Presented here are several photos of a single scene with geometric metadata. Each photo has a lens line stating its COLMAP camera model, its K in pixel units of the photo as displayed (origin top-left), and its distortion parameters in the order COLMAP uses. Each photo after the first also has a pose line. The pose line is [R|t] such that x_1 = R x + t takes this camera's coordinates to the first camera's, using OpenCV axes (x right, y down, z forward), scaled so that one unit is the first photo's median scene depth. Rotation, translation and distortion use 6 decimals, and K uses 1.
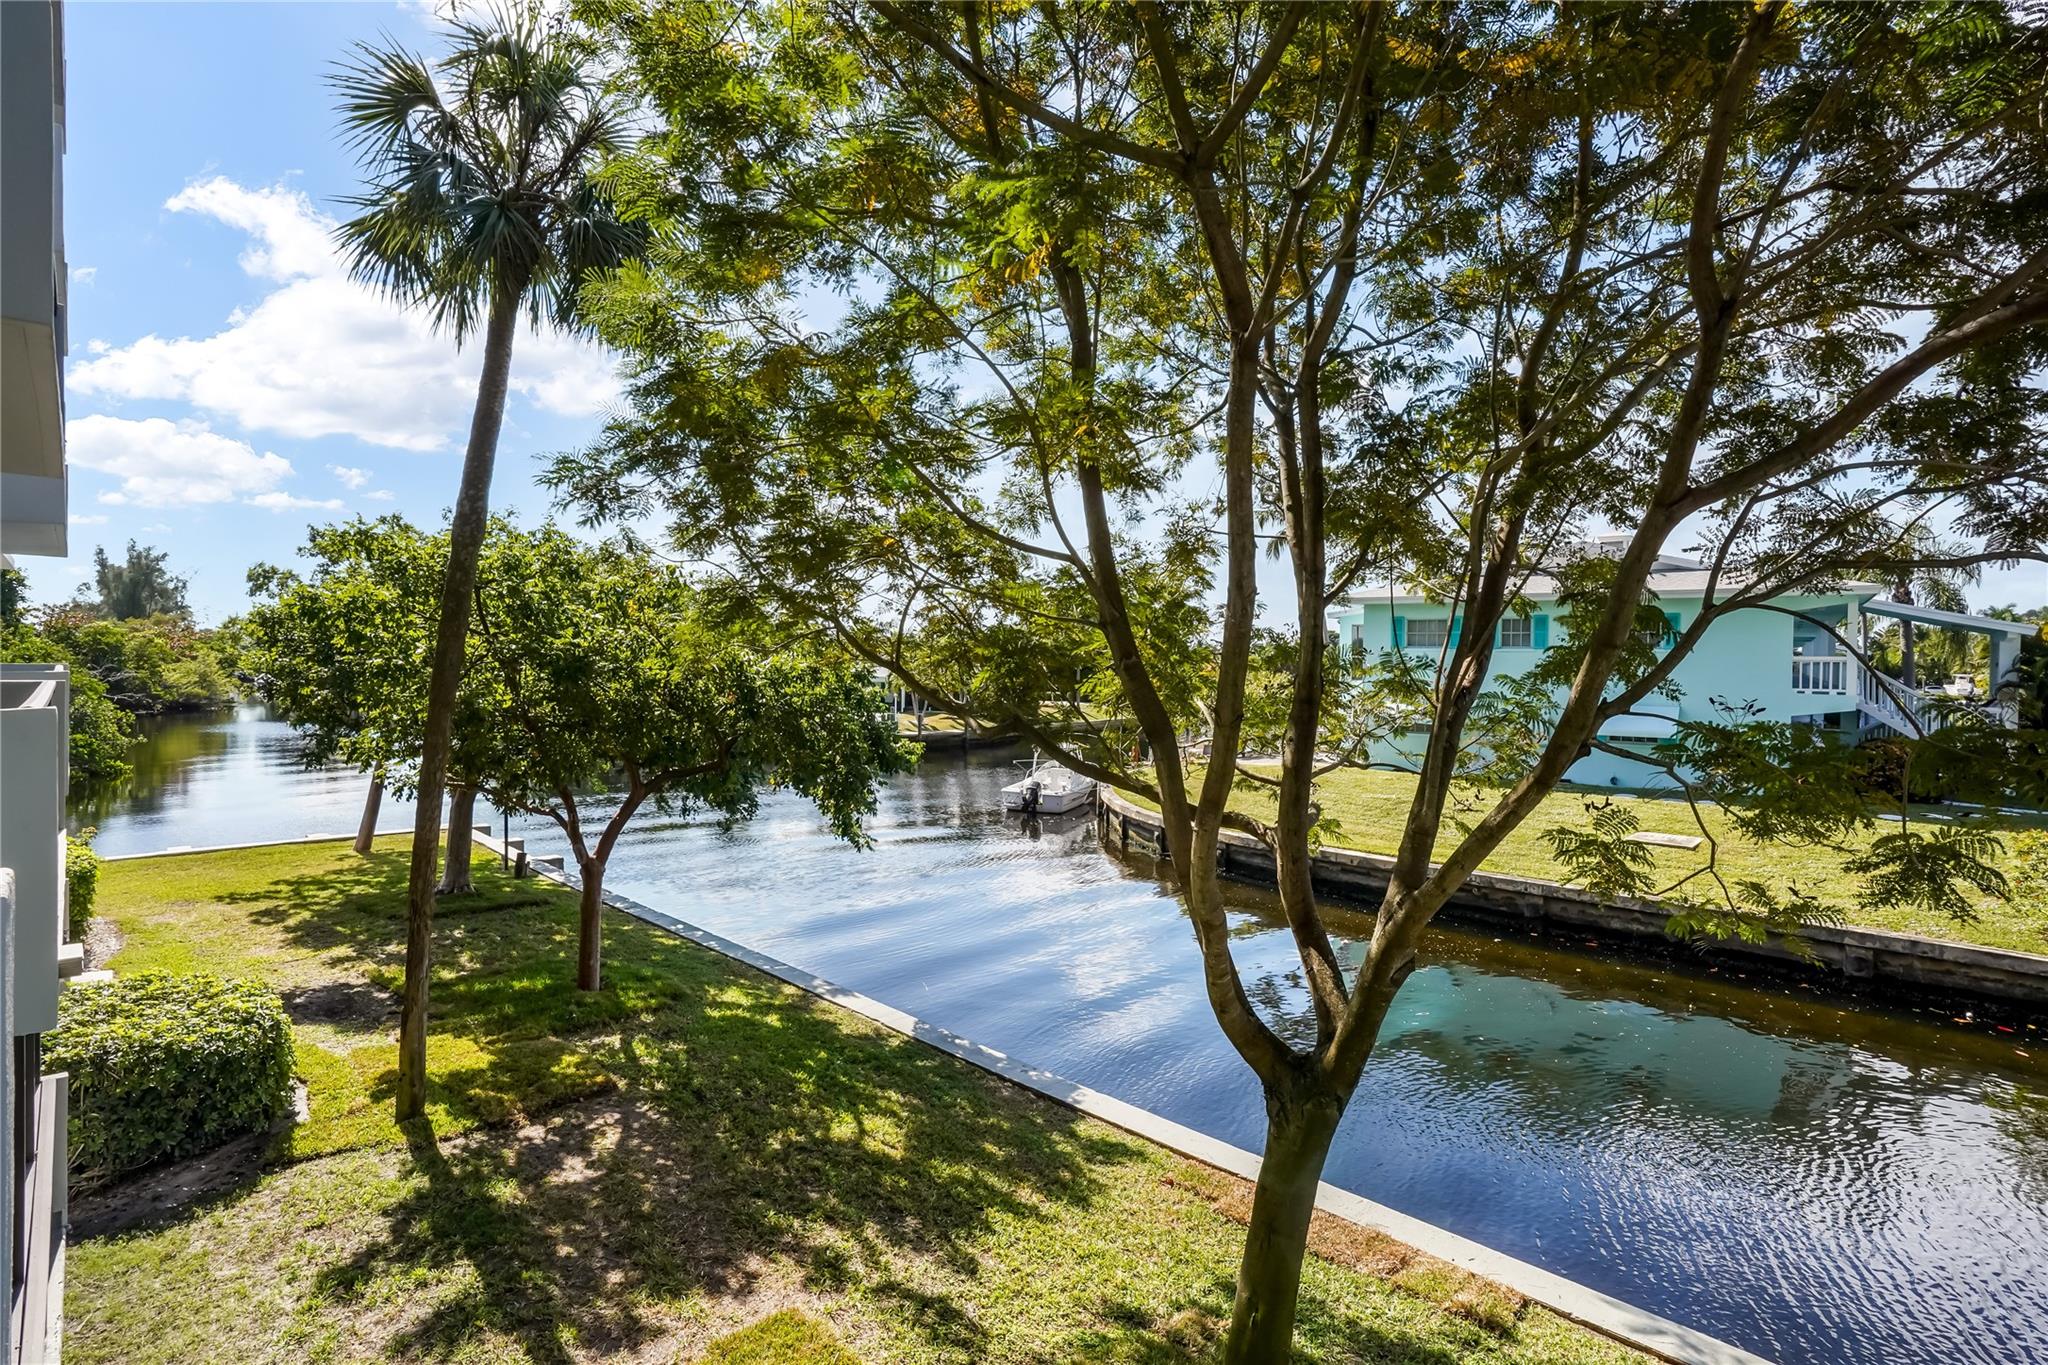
lens RADIAL K [[1053.2, 0, 1020.7], [0, 1053.2, 664.4], [0, 0, 1]] dist [-0.054246, 0.022544]
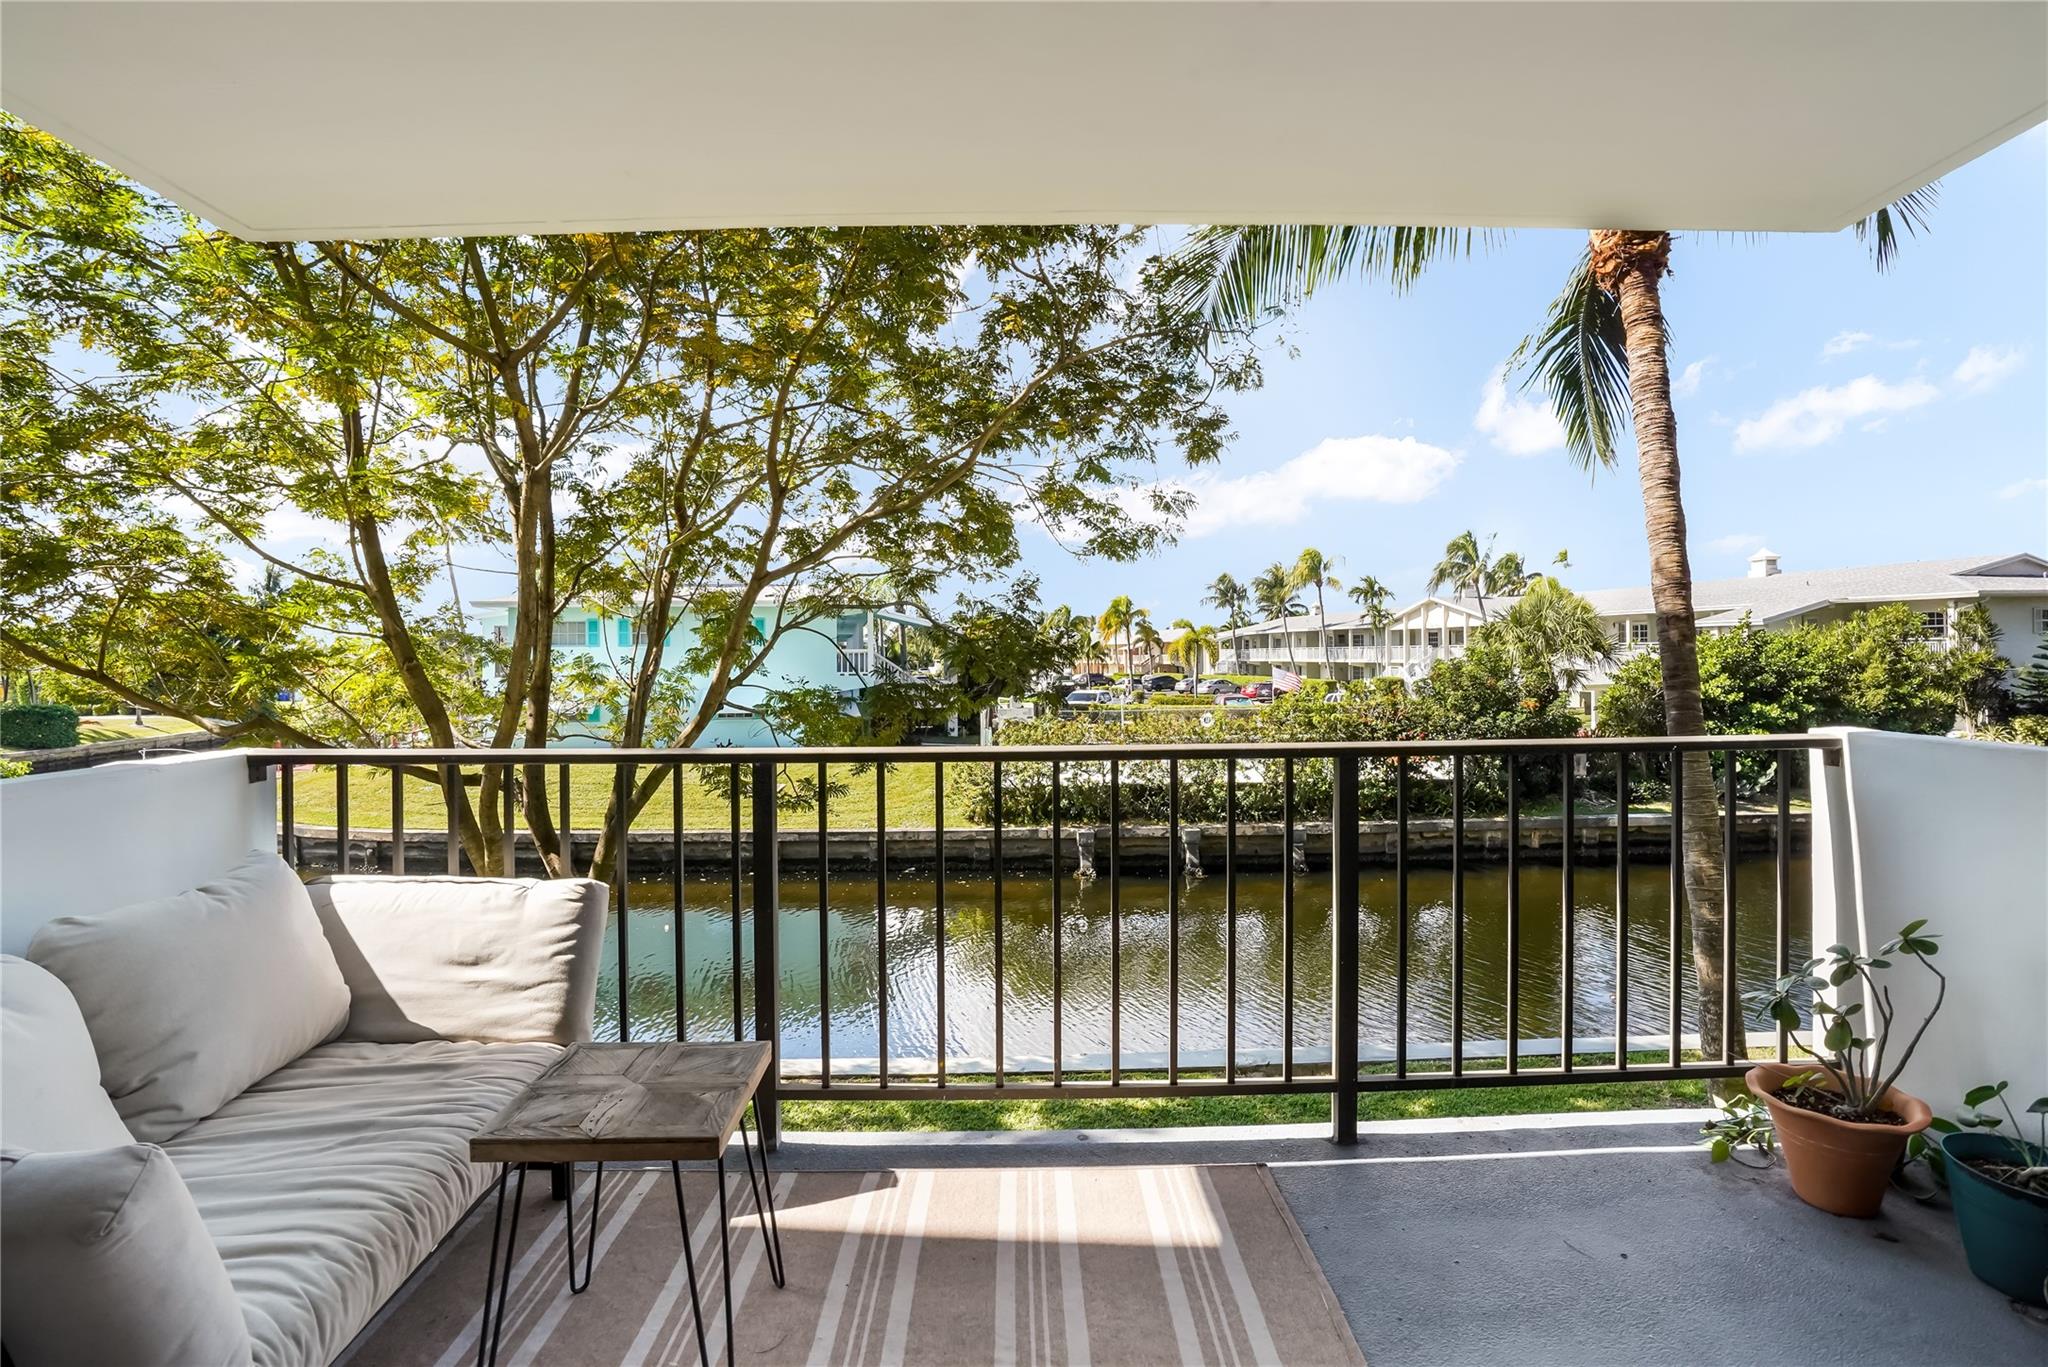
lens RADIAL K [[963.0, 0, 1037.0], [0, 963.0, 688.1], [0, 0, 1]] dist [-0.076123, 0.031242]
pose [[0.654814, -0.039976, 0.754732, -0.158750], [0.015575, 0.999102, 0.039406, -0.002447], [-0.755630, -0.014048, 0.654848, -0.224678]]
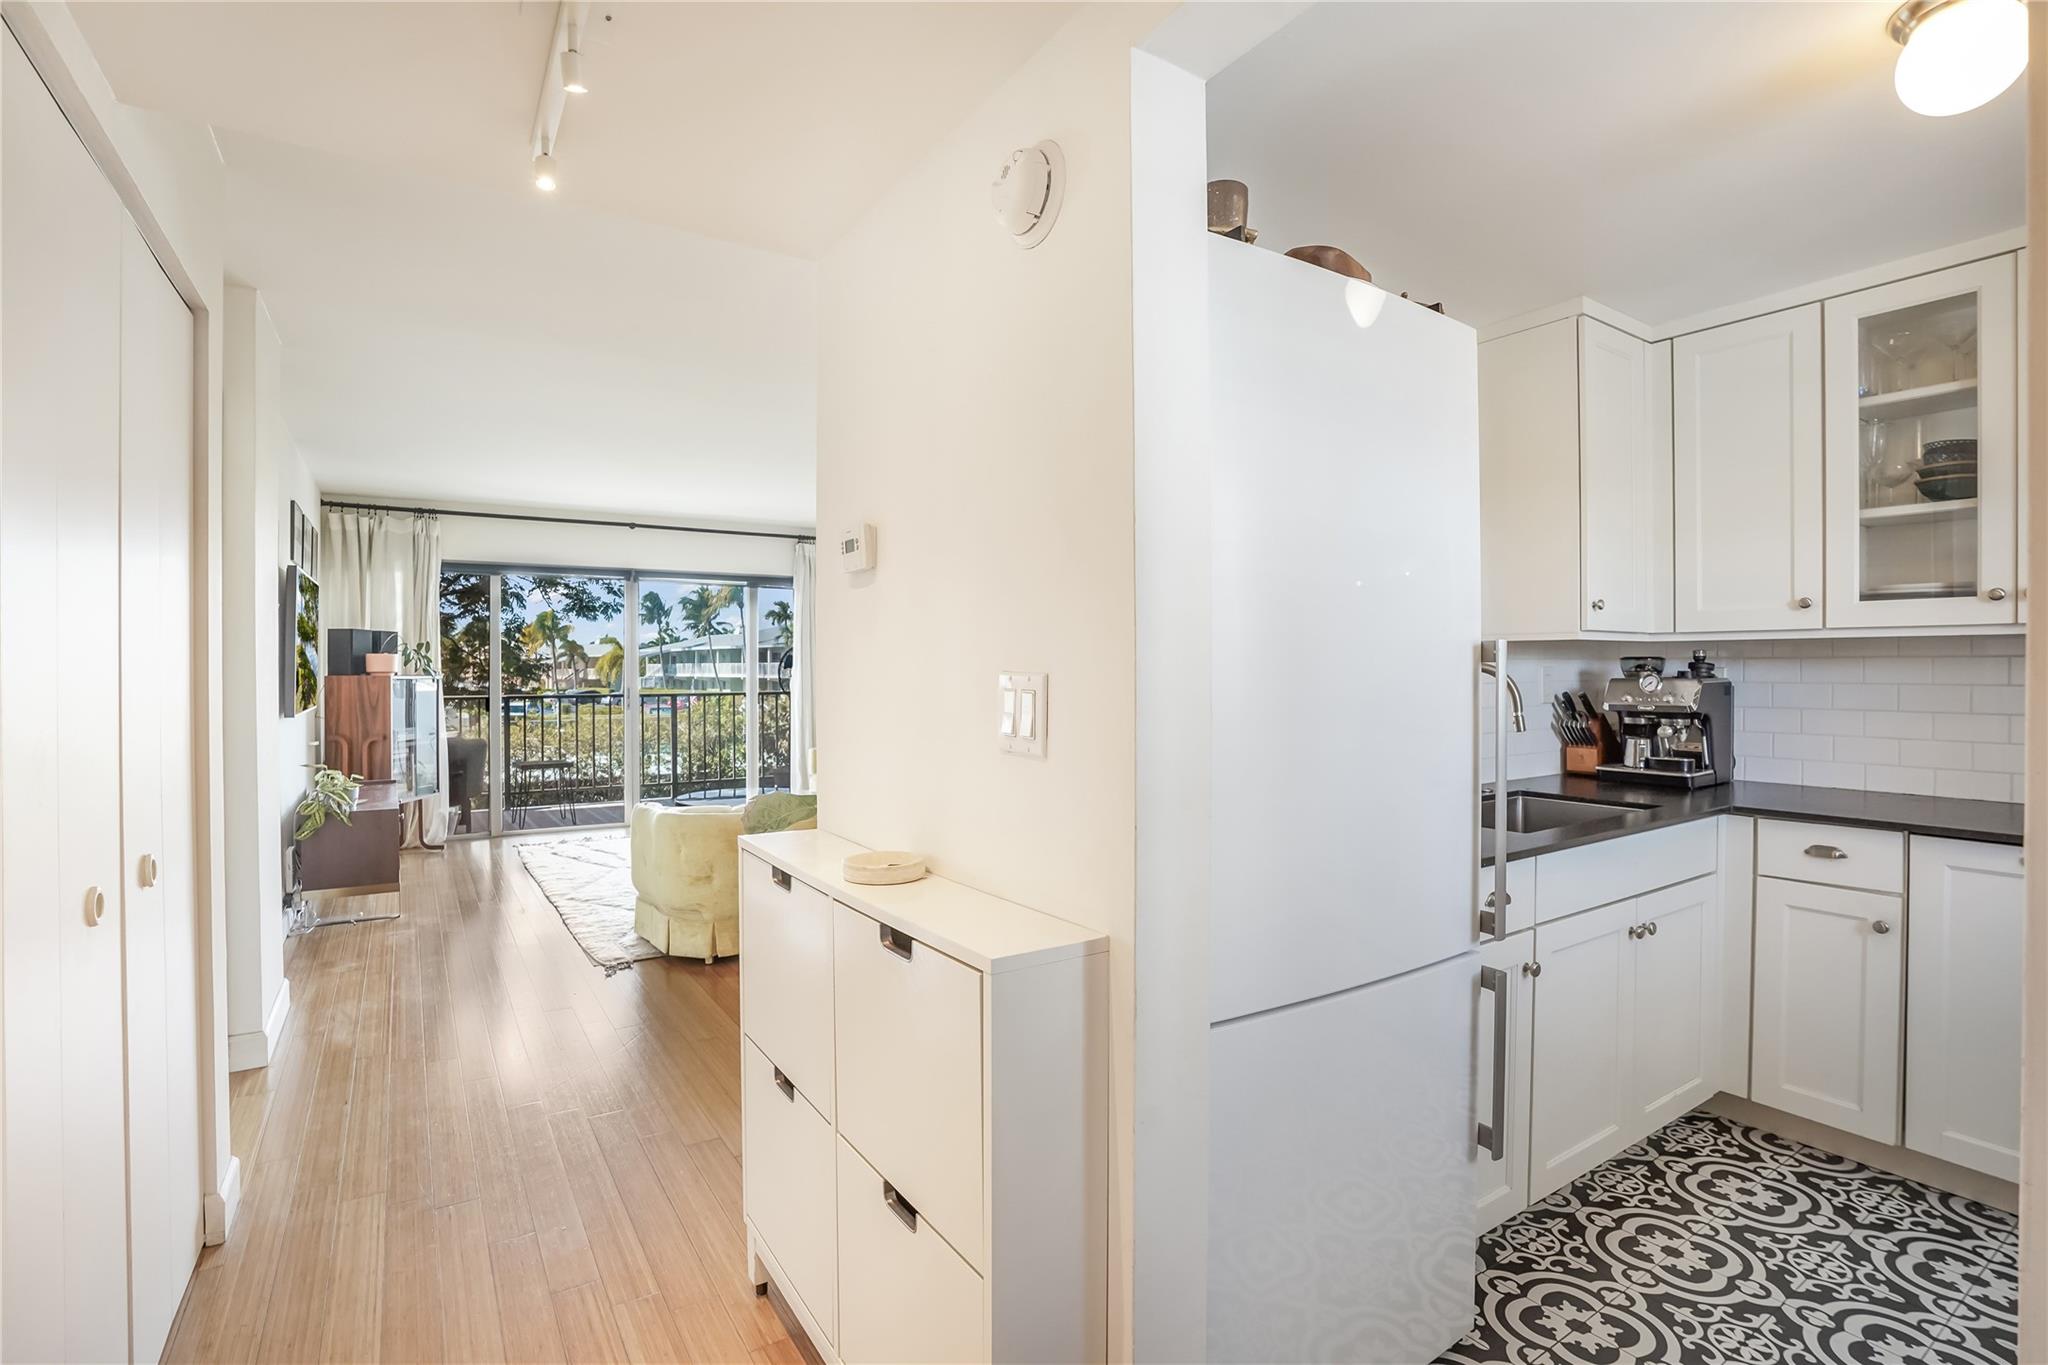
lens RADIAL K [[974.8, 0, 1025.6], [0, 974.8, 671.6], [0, 0, 1]] dist [-0.068184, 0.030606]
pose [[0.152988, -0.012236, 0.988152, -0.811175], [0.004159, 0.999922, 0.011738, -0.008848], [-0.988219, 0.002314, 0.153027, -0.615446]]
